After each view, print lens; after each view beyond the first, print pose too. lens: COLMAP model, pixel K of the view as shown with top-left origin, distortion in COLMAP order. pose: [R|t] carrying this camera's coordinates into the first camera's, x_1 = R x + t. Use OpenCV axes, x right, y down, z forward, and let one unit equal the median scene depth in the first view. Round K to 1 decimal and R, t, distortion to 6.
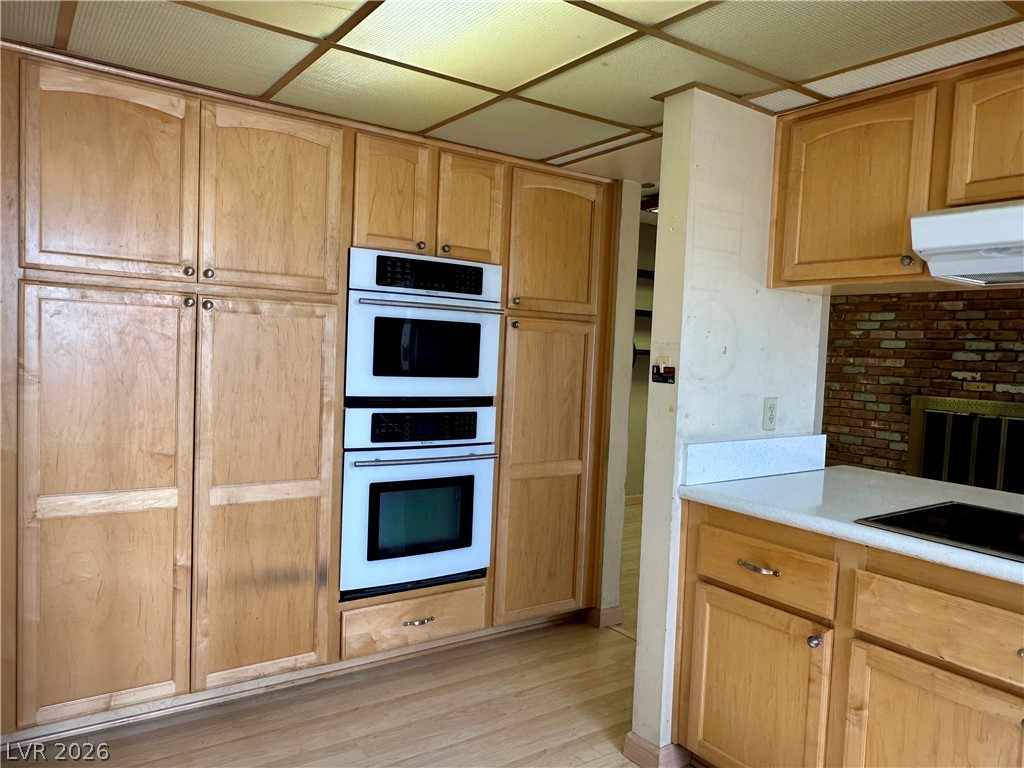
lens RADIAL K [[710.8, 0, 511.3], [0, 710.8, 387.4], [0, 0, 1]] dist [0.001282, -0.003868]
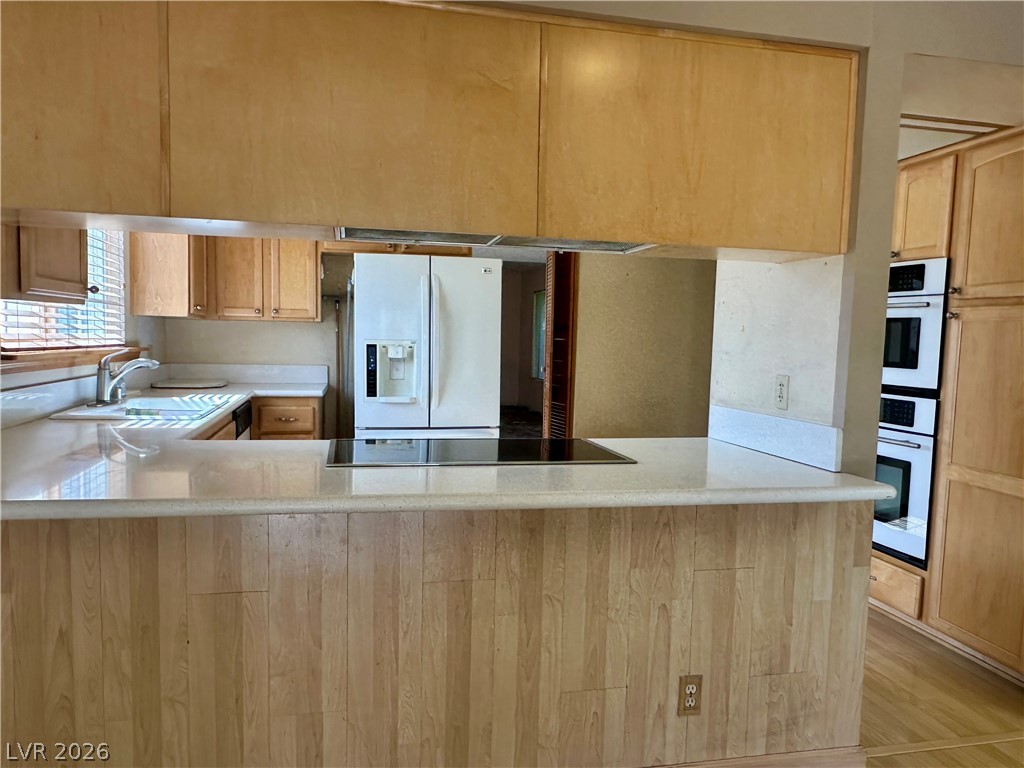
lens RADIAL K [[710.8, 0, 510.9], [0, 710.8, 388.9], [0, 0, 1]] dist [0.001282, -0.003868]
pose [[-0.372298, 0.022820, -0.927833, 1.148414], [-0.091878, 0.993881, 0.061311, 0.006040], [0.923554, 0.108074, -0.367924, 0.835668]]
